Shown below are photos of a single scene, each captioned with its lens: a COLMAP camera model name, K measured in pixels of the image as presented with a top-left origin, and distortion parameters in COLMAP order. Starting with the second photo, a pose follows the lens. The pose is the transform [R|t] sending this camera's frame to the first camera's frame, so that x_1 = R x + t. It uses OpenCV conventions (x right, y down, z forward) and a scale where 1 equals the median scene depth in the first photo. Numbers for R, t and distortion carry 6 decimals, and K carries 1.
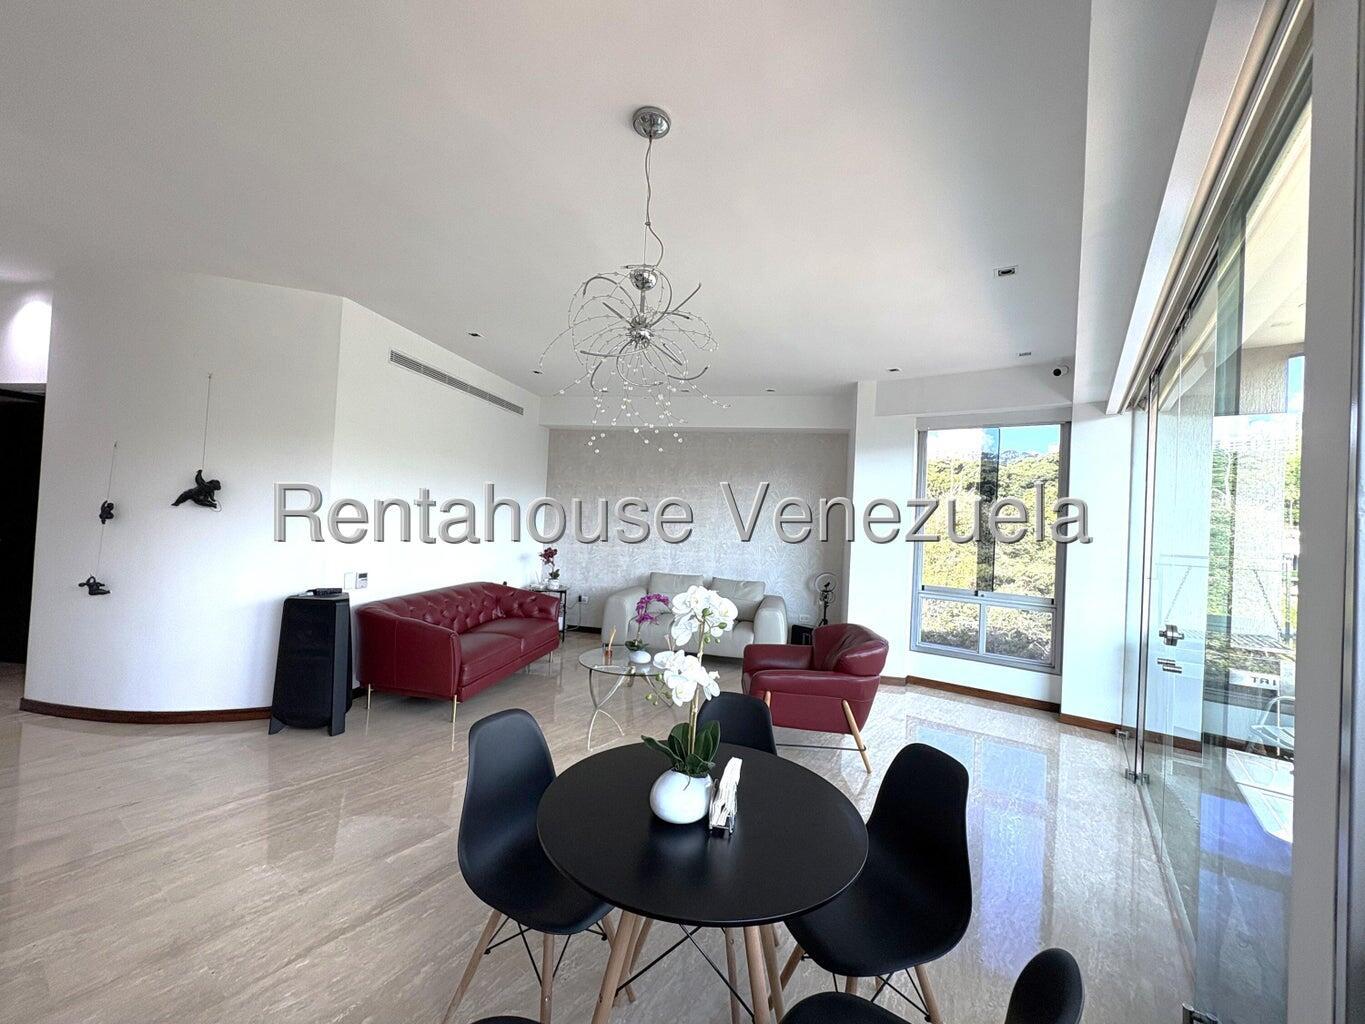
lens RADIAL K [[544.3, 0, 682.5], [0, 544.3, 512.0], [0, 0, 1]] dist [0.000843, 0.000275]
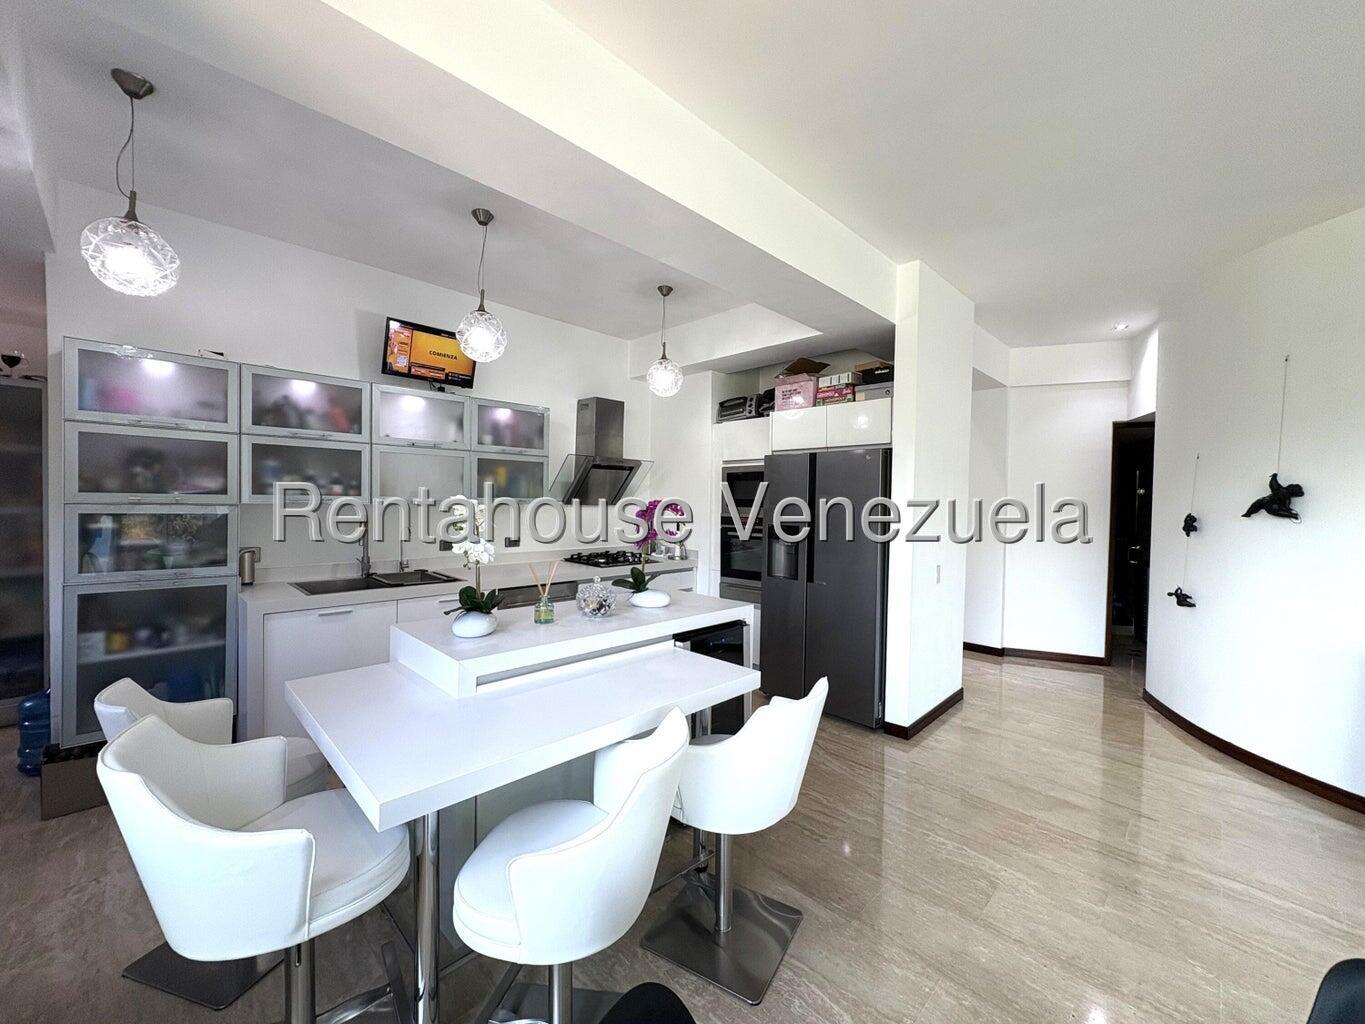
lens RADIAL K [[539.4, 0, 666.6], [0, 539.4, 518.4], [0, 0, 1]] dist [0.000185, 0.000263]
pose [[-0.171776, -0.013443, -0.985044, 0.082765], [-0.005023, 0.999906, -0.012770, 0.006278], [0.985123, 0.002754, -0.171827, 0.222560]]
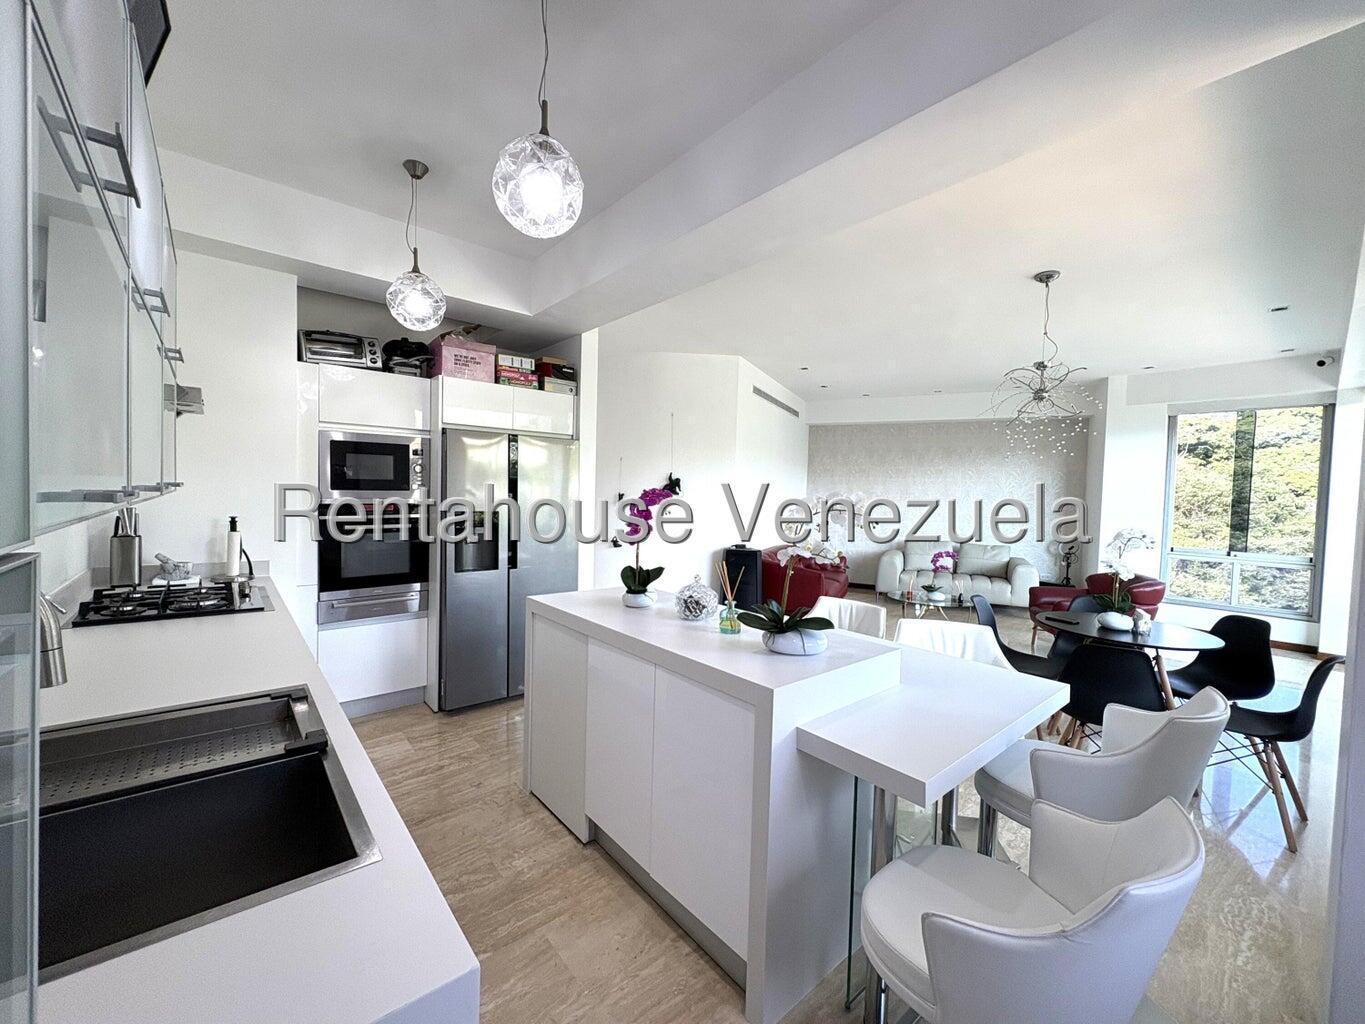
lens RADIAL K [[544.3, 0, 682.5], [0, 544.3, 512.0], [0, 0, 1]] dist [0.000843, 0.000275]
pose [[0.969640, -0.014354, -0.244114, -0.440635], [0.024881, 0.998886, 0.040095, -0.023151], [0.243266, -0.044951, 0.968917, -0.589177]]
